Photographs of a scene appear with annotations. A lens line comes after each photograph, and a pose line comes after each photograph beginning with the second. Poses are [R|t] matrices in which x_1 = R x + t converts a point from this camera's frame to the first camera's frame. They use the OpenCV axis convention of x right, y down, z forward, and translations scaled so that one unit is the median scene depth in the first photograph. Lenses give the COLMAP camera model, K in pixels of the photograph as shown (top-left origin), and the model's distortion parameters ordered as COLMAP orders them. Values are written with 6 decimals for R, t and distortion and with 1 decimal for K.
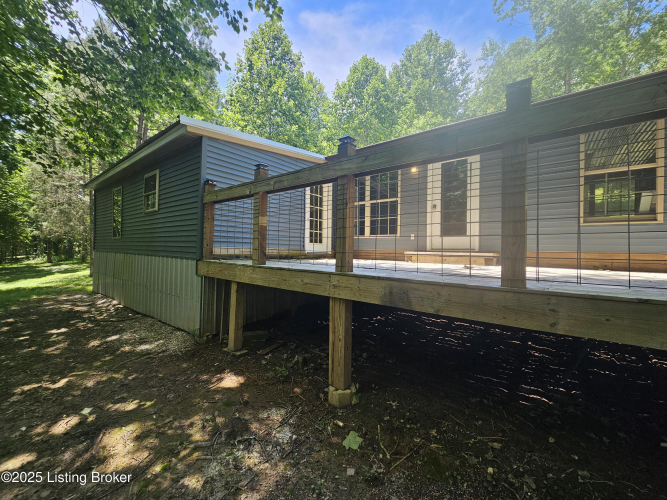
lens RADIAL K [[271.3, 0, 331.4], [0, 271.3, 247.3], [0, 0, 1]] dist [0.001215, 0.000775]
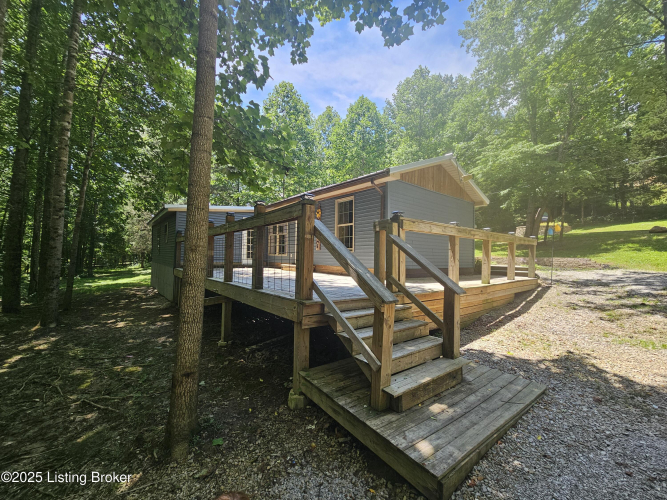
lens RADIAL K [[271.3, 0, 329.7], [0, 271.3, 248.3], [0, 0, 1]] dist [0.001215, 0.000775]
pose [[0.976149, -0.005390, -0.217034, 0.709264], [-0.000013, 0.999690, -0.024885, -0.031733], [0.217101, 0.024294, 0.975847, -0.509897]]
